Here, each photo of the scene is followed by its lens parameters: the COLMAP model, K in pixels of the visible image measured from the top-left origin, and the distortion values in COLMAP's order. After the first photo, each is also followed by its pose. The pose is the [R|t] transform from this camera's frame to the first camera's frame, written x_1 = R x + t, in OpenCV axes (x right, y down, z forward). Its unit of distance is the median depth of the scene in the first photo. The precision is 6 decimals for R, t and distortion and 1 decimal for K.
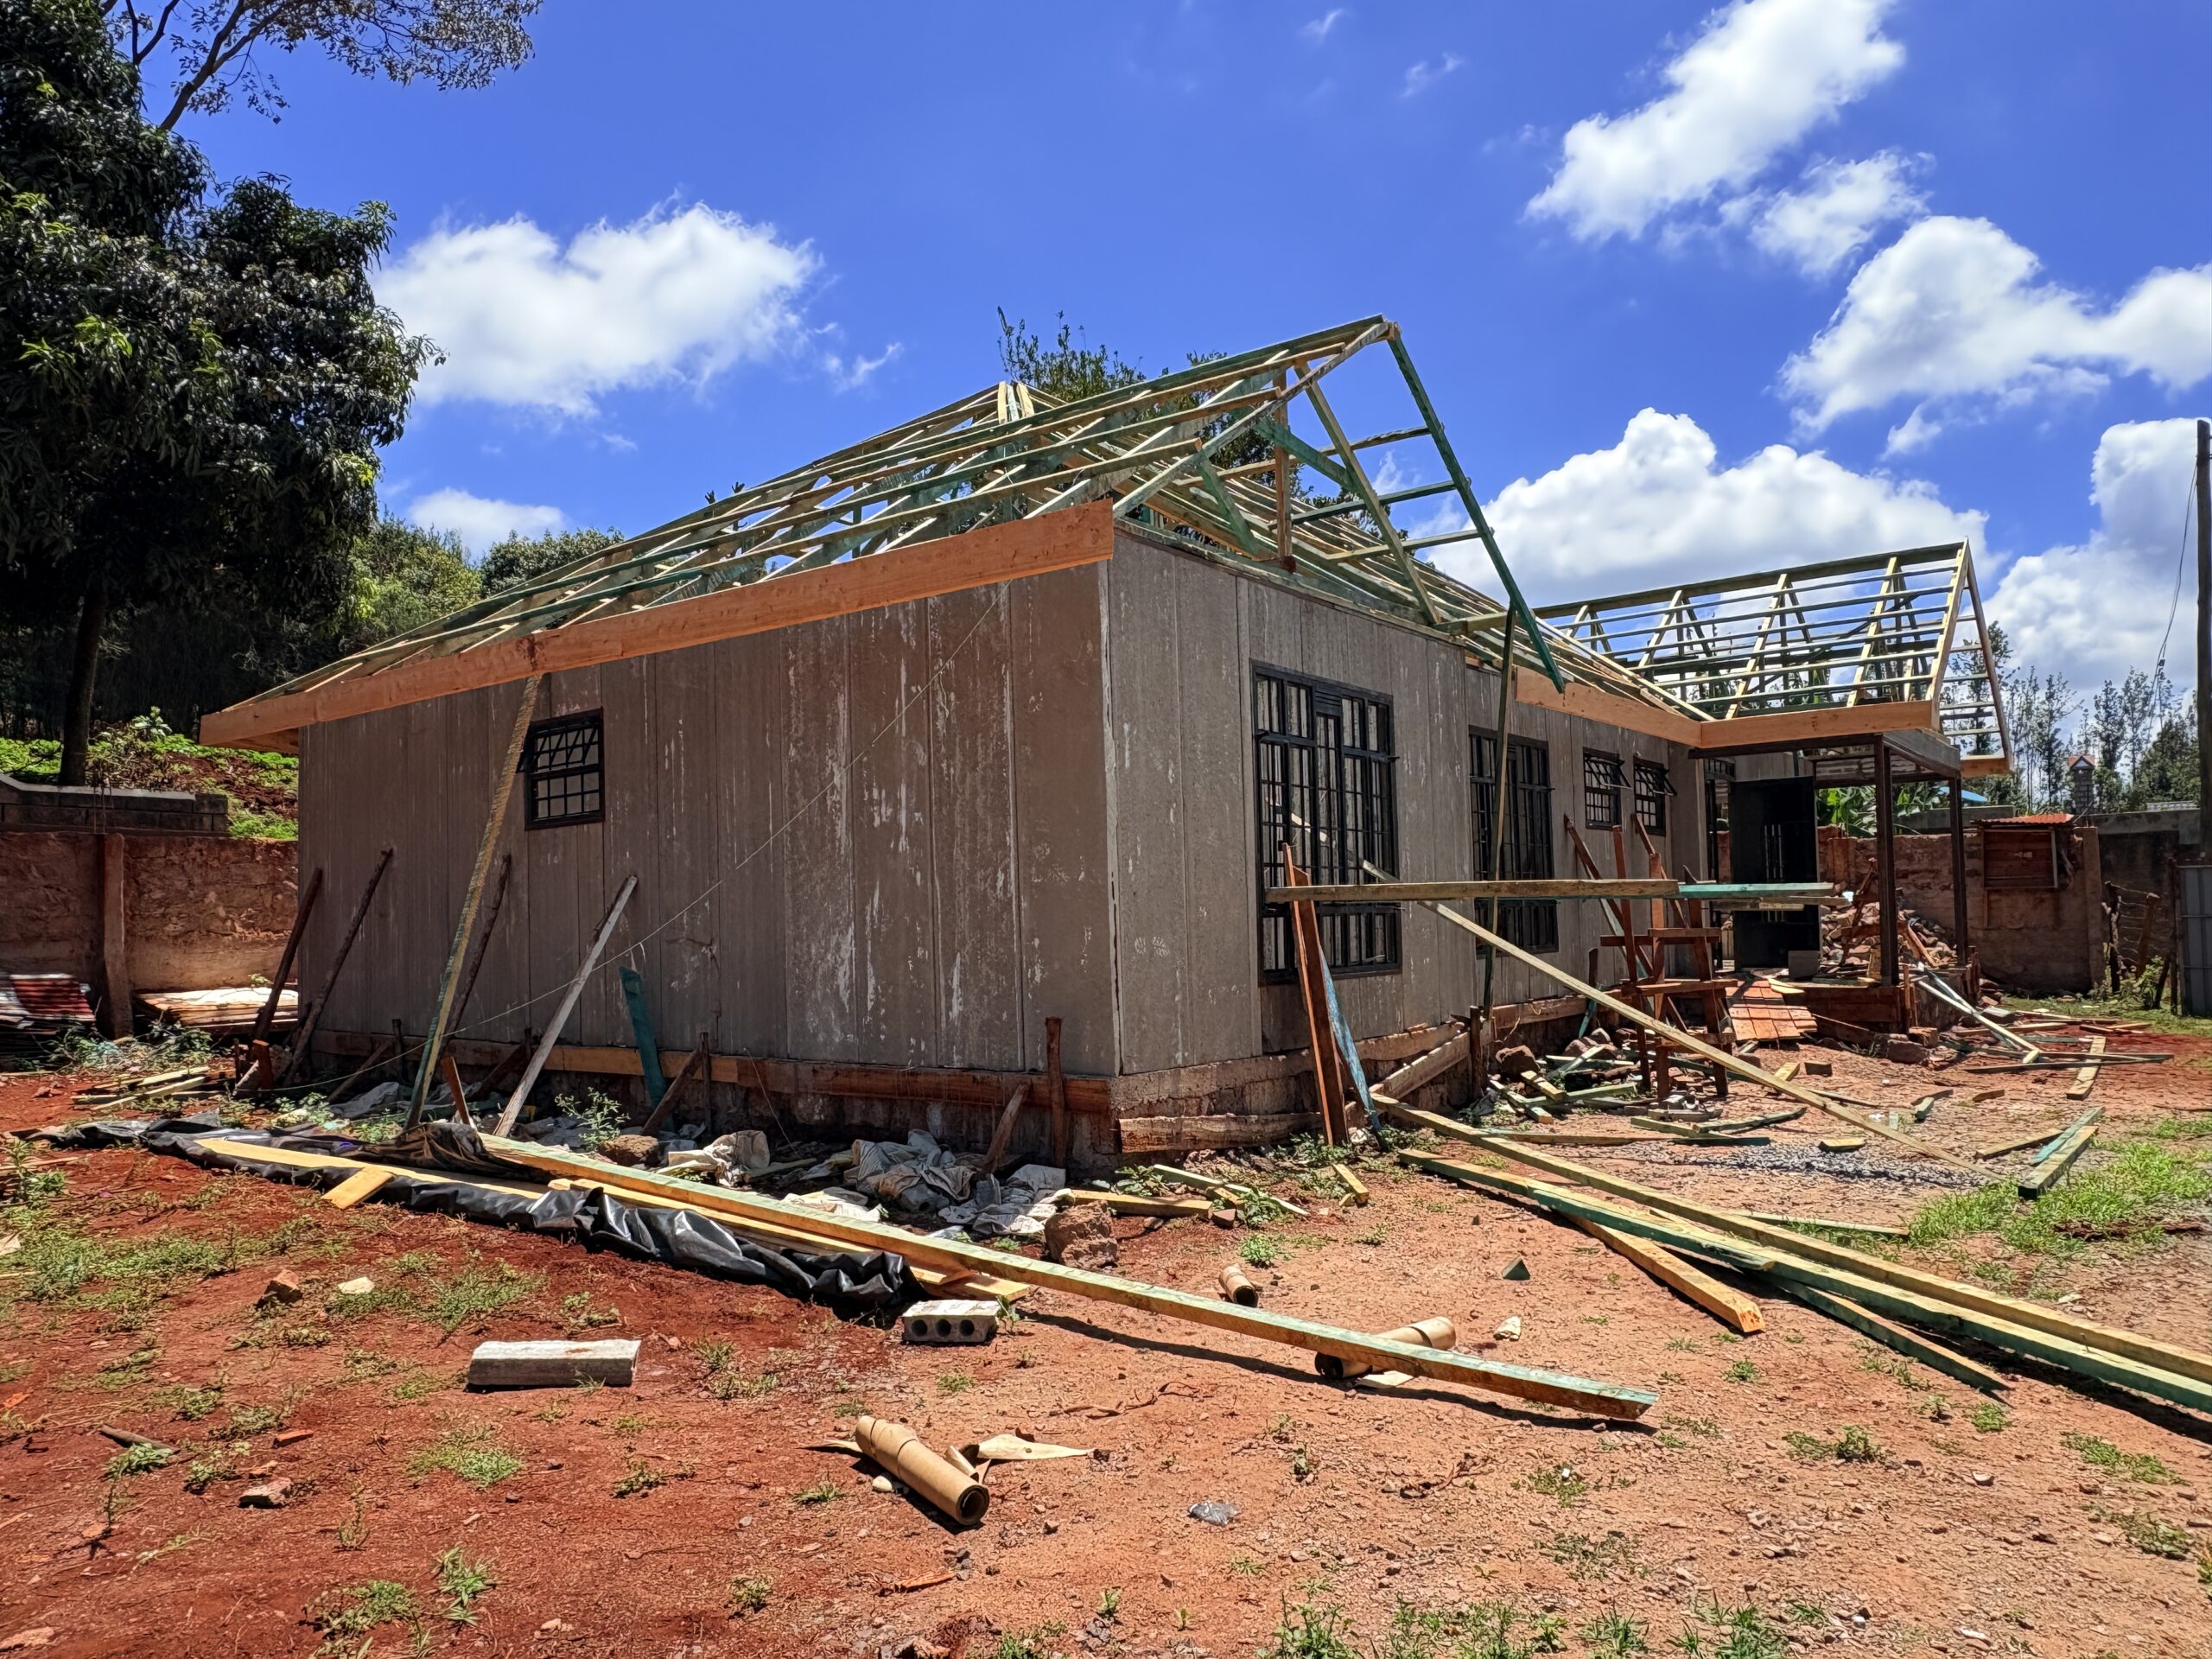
lens RADIAL K [[1433.9, 0, 1103.8], [0, 1433.9, 822.7], [0, 0, 1]] dist [-0.001667, -0.000426]
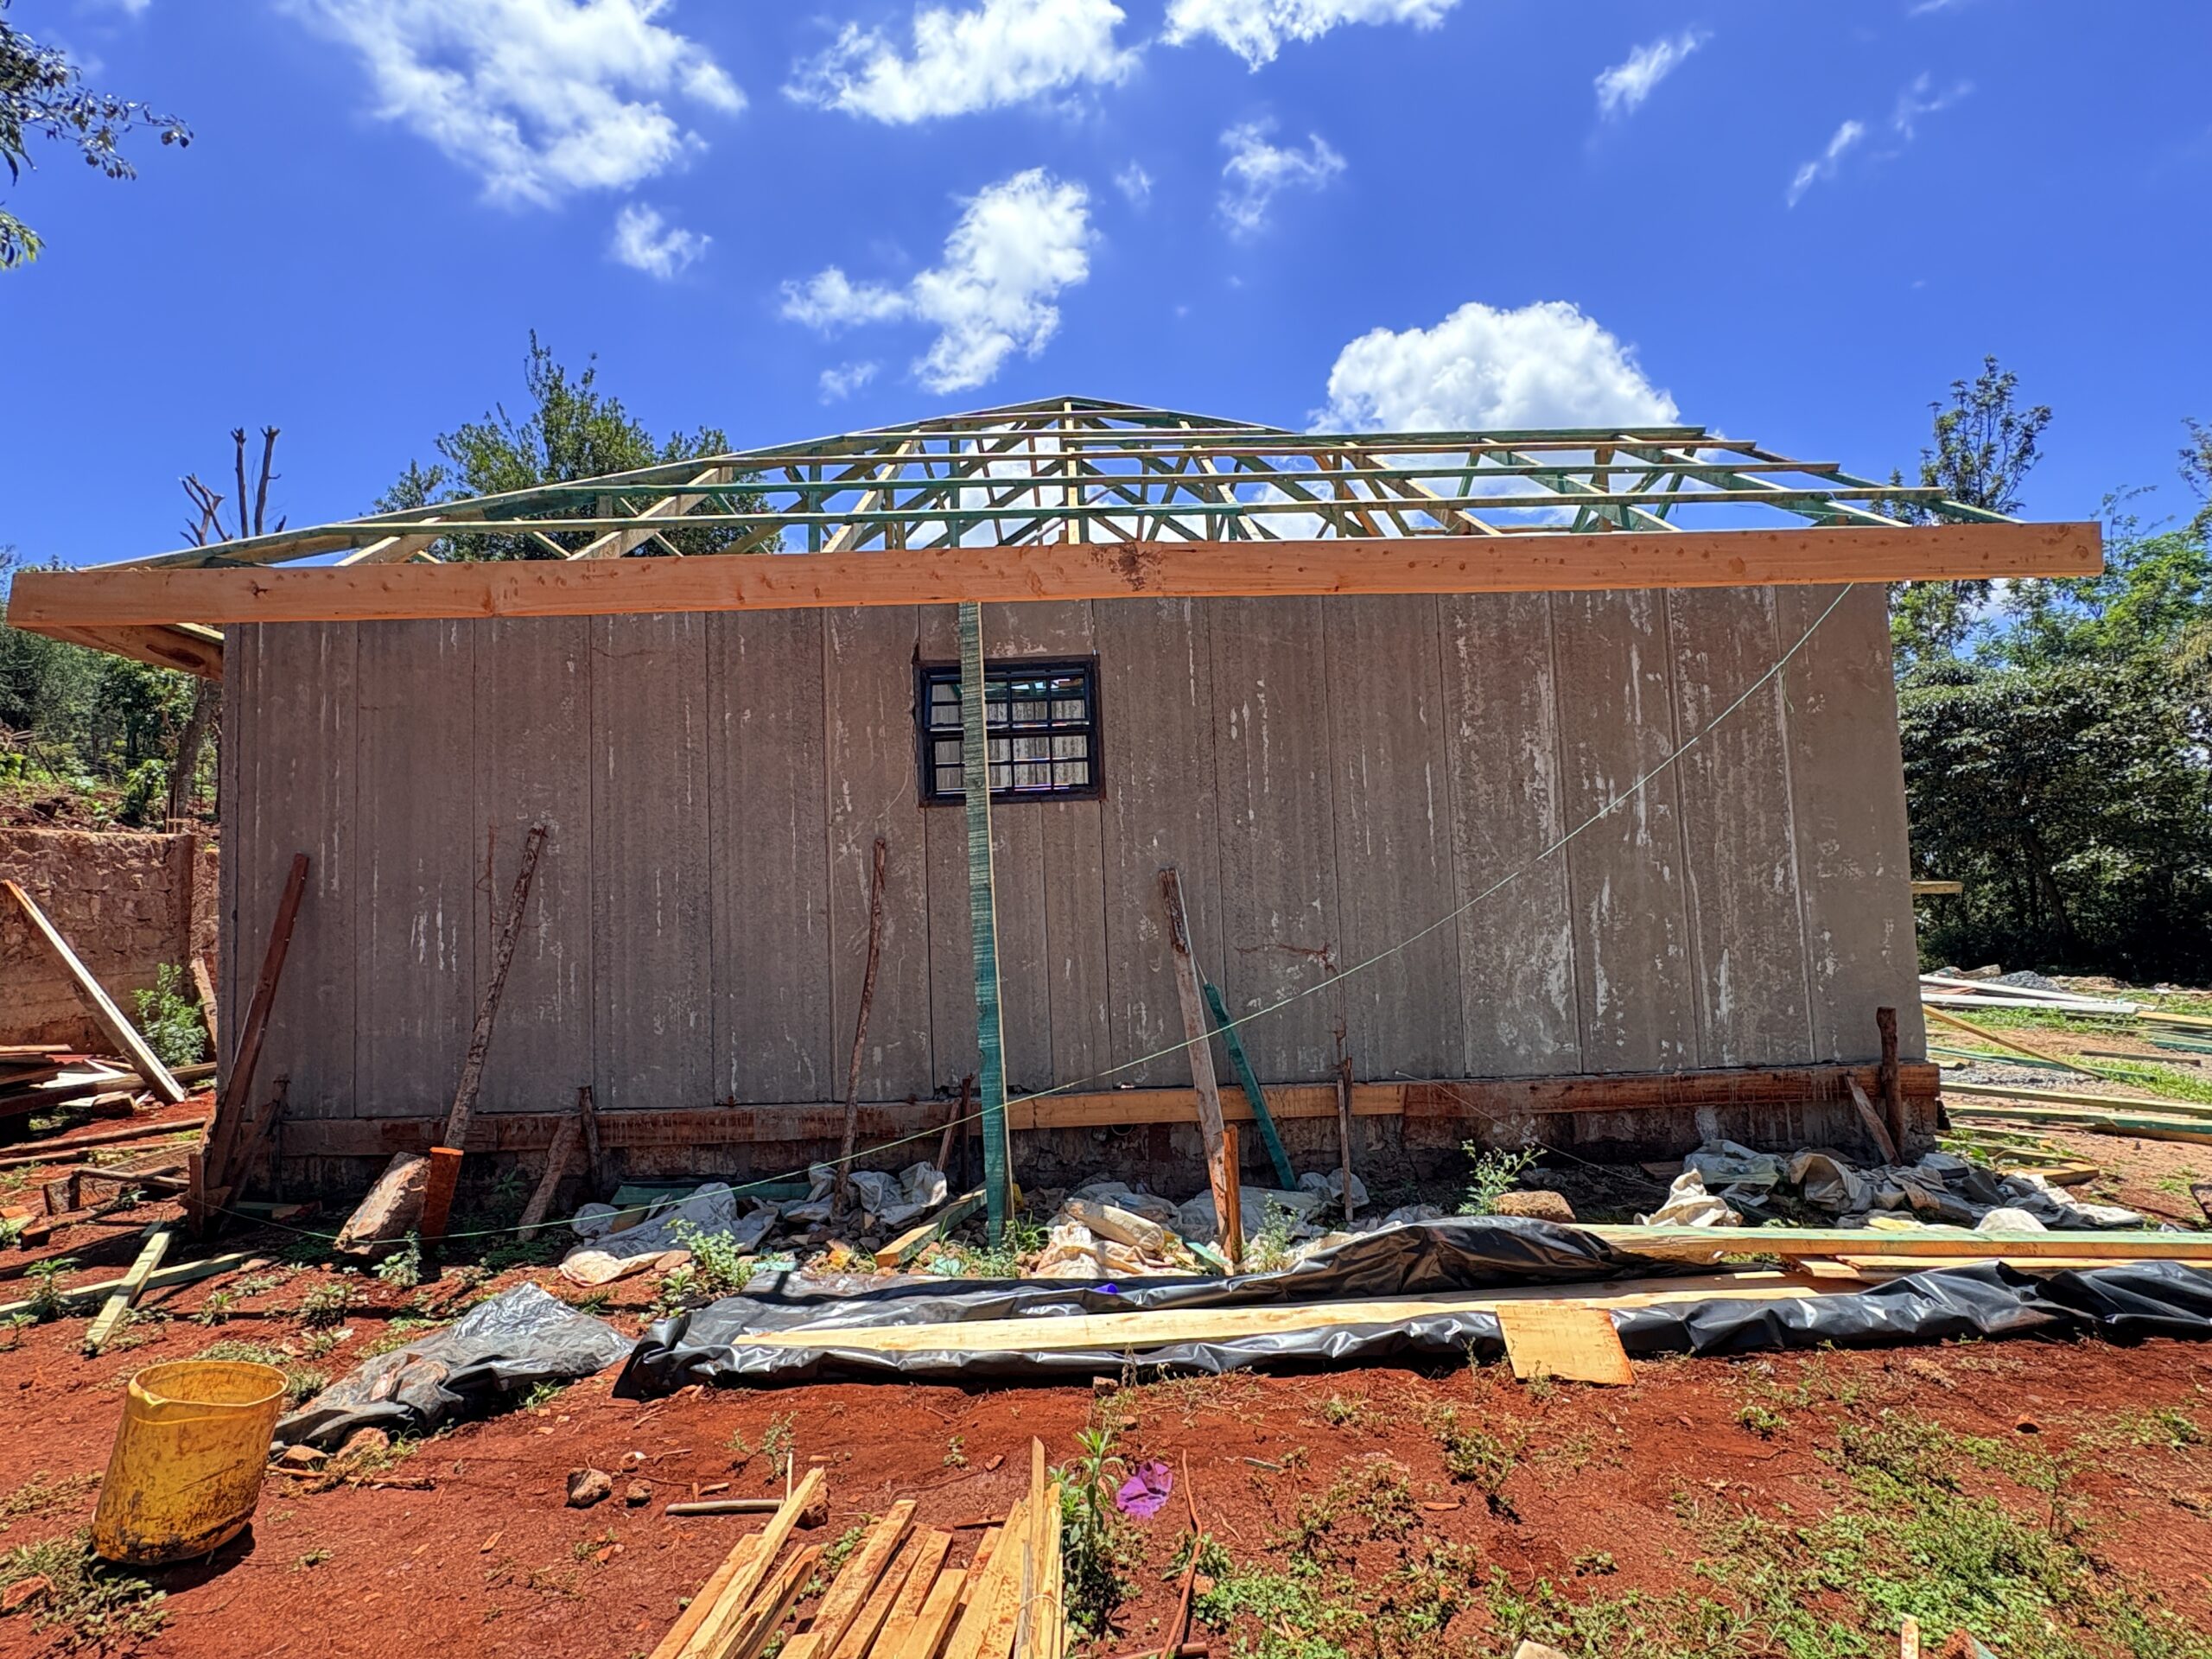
lens RADIAL K [[1081.4, 0, 1105.5], [0, 1081.4, 846.3], [0, 0, 1]] dist [0.004045, 0.000162]
pose [[0.782196, 0.044807, 0.621420, -0.851702], [-0.024097, 0.998840, -0.041690, 0.058521], [-0.622567, 0.017635, 0.782368, 0.650045]]
